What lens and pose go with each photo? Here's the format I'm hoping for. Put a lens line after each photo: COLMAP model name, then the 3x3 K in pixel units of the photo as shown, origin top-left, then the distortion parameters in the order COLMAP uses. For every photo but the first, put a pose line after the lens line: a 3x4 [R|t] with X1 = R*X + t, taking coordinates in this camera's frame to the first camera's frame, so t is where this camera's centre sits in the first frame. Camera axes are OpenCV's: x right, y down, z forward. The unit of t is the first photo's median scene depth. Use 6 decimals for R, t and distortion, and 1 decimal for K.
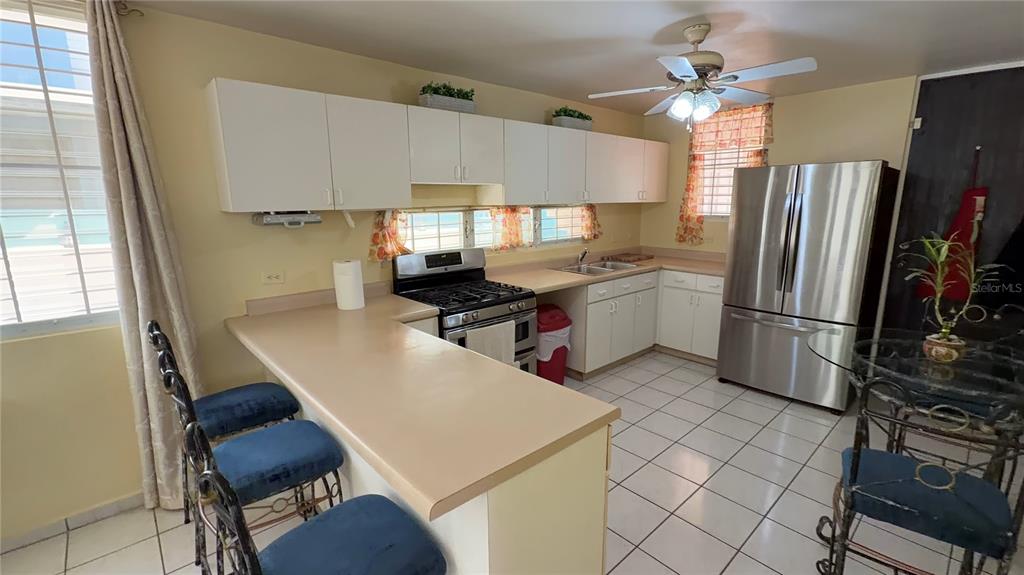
lens RADIAL K [[449.9, 0, 509.6], [0, 449.9, 290.0], [0, 0, 1]] dist [-0.004349, 0.008279]
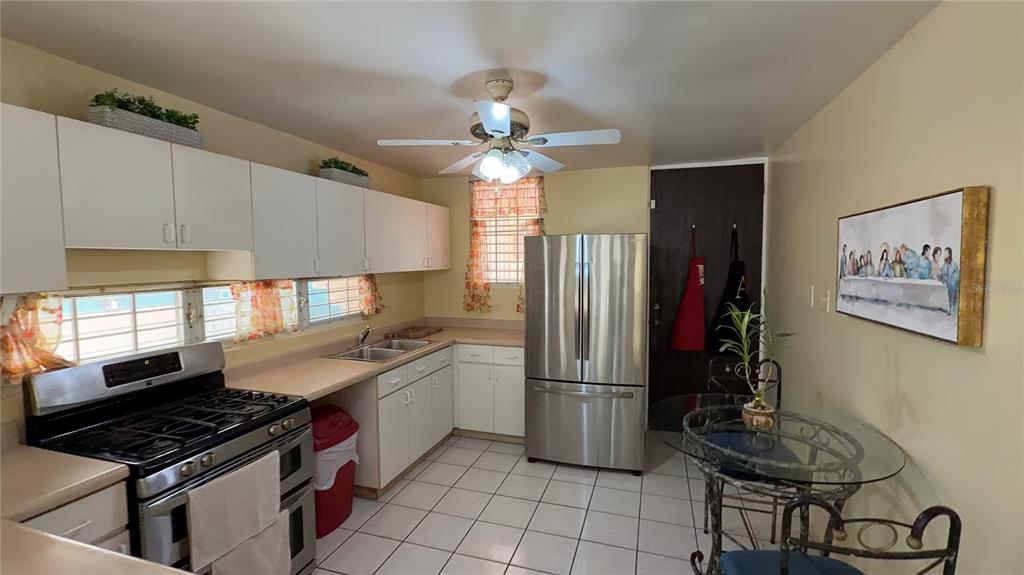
lens RADIAL K [[449.9, 0, 510.9], [0, 449.9, 286.7], [0, 0, 1]] dist [-0.004349, 0.008279]
pose [[0.868477, -0.029530, 0.494849, -0.011119], [0.099617, 0.988258, -0.115857, -0.054619], [-0.485617, 0.149914, 0.861221, 0.197259]]
